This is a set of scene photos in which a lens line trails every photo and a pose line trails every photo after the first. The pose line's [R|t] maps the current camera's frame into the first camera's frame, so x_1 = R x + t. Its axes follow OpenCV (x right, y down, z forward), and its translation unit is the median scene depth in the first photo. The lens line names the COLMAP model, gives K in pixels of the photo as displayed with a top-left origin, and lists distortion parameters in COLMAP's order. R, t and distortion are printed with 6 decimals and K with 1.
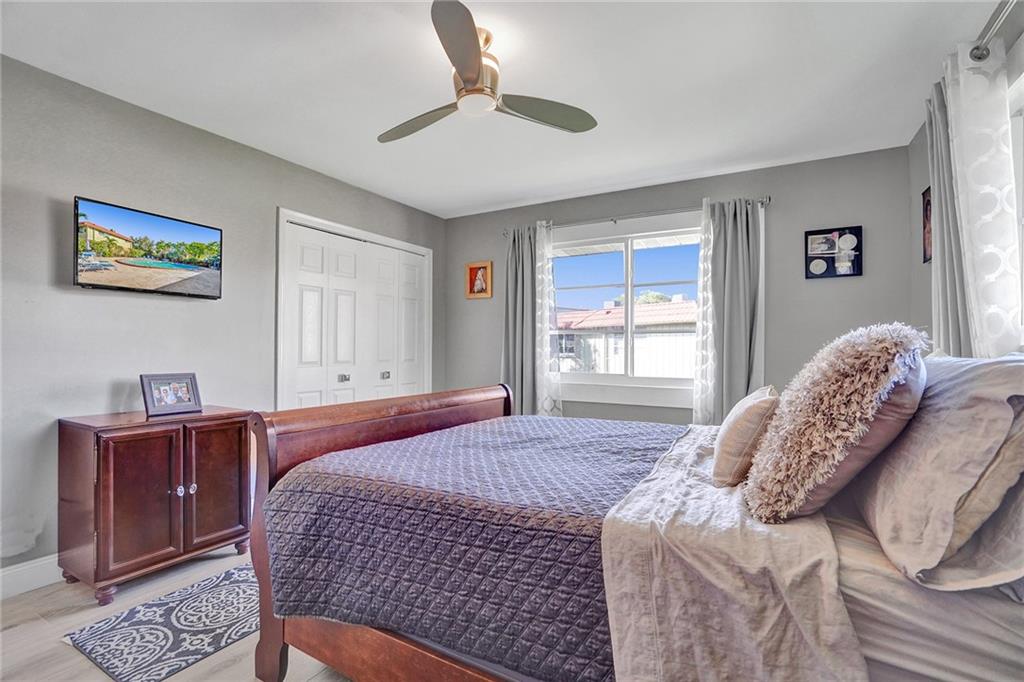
lens RADIAL K [[487.6, 0, 509.2], [0, 487.6, 345.8], [0, 0, 1]] dist [-0.057896, 0.026387]
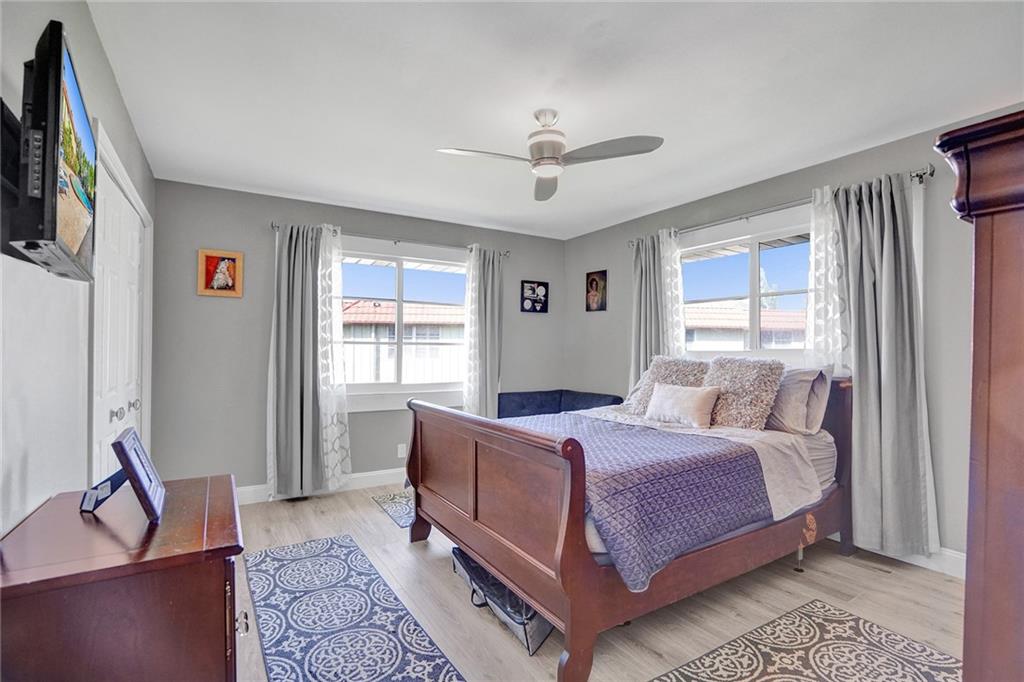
lens RADIAL K [[487.6, 0, 509.2], [0, 487.6, 345.8], [0, 0, 1]] dist [-0.057896, 0.026387]
pose [[0.462461, 0.005718, 0.886621, -0.714291], [-0.007427, 0.999969, -0.002575, -0.026057], [-0.886609, -0.005394, 0.462489, 0.303648]]
